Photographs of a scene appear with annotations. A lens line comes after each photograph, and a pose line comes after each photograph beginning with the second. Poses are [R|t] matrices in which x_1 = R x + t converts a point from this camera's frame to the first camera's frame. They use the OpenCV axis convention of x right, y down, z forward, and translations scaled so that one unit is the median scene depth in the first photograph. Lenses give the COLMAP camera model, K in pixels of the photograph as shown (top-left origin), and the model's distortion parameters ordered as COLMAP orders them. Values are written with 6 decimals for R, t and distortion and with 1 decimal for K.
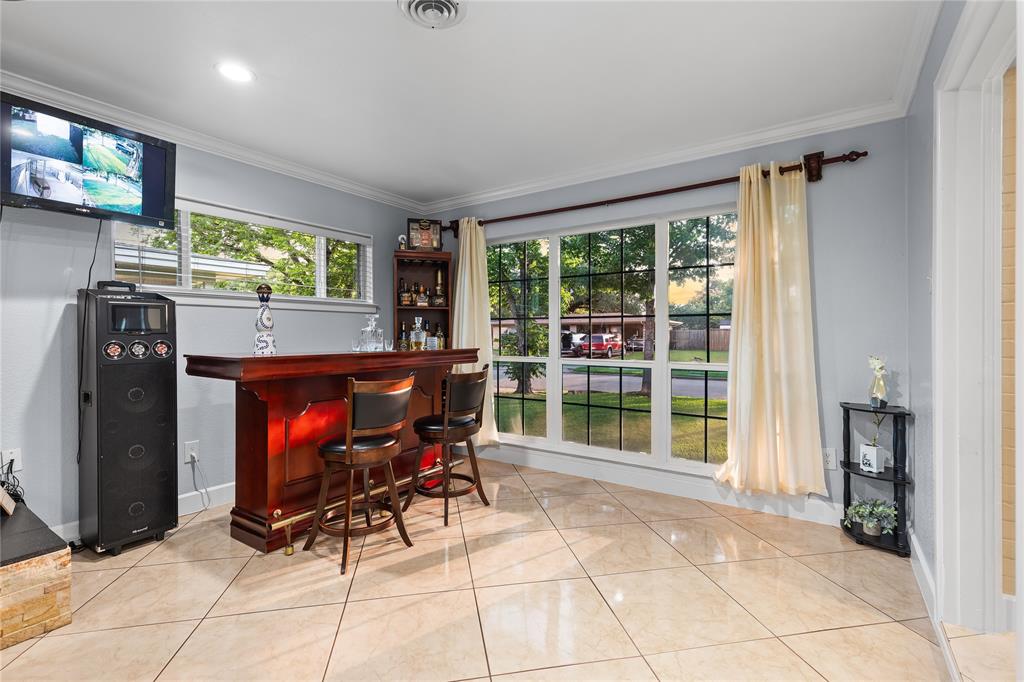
lens RADIAL K [[472.5, 0, 512.8], [0, 472.5, 335.6], [0, 0, 1]] dist [0.008305, -0.000618]
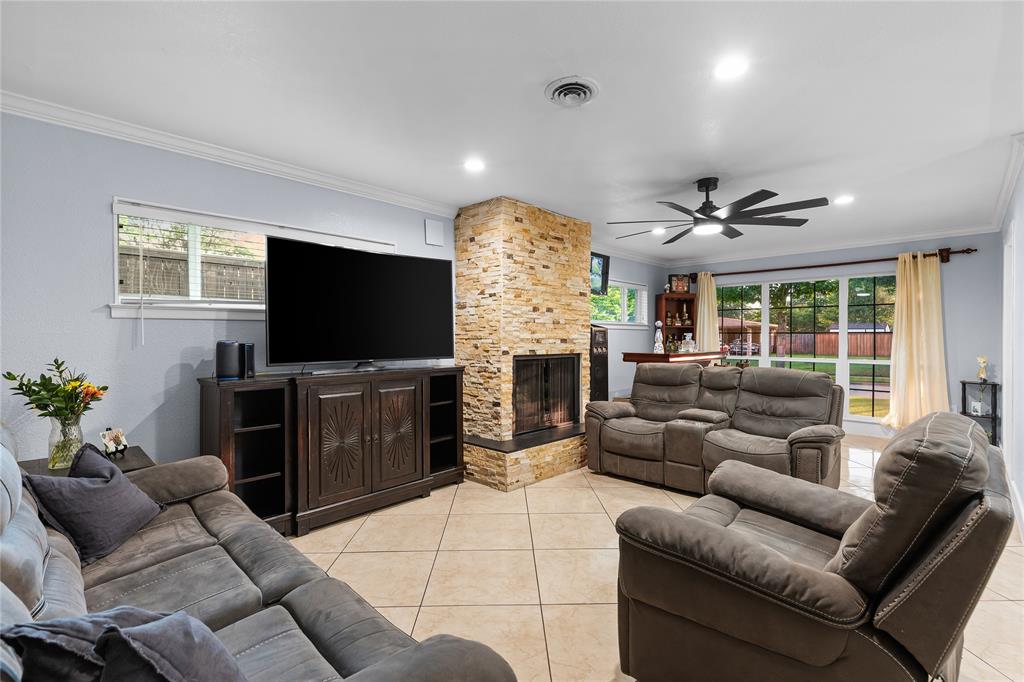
lens RADIAL K [[472.5, 0, 510.9], [0, 472.5, 340.4], [0, 0, 1]] dist [0.008305, -0.000618]
pose [[0.984078, 0.003639, -0.177700, -0.709910], [-0.003339, 0.999992, 0.001988, -0.017108], [0.177706, -0.001363, 0.984083, -1.143085]]
